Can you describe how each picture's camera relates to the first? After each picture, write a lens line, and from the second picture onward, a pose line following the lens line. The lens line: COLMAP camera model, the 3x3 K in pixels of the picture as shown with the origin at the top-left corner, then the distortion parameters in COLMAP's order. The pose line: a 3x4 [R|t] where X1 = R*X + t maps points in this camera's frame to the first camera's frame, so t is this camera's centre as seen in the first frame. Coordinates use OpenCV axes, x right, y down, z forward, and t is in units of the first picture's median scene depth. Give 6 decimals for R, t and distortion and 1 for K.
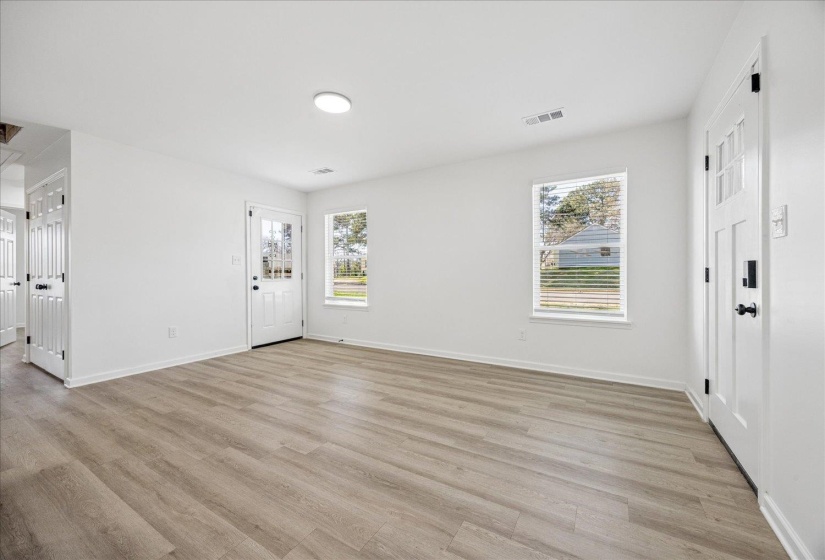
lens RADIAL K [[323.1, 0, 416.8], [0, 323.1, 275.2], [0, 0, 1]] dist [0.000882, -0.000123]
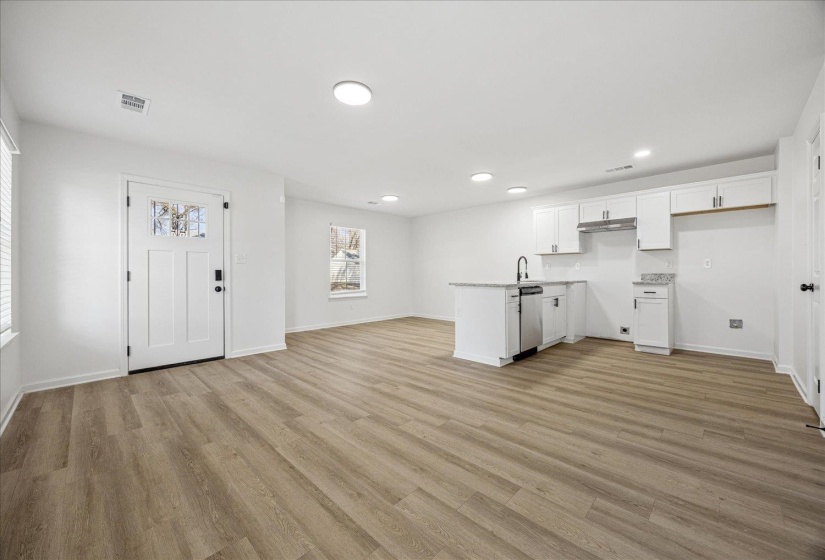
lens RADIAL K [[323.1, 0, 411.6], [0, 323.1, 277.6], [0, 0, 1]] dist [0.000882, -0.000123]
pose [[-0.969279, 0.008176, 0.245826, -0.671834], [0.011236, 0.999876, 0.011050, 0.002509], [-0.245706, 0.013473, -0.969251, 1.913987]]
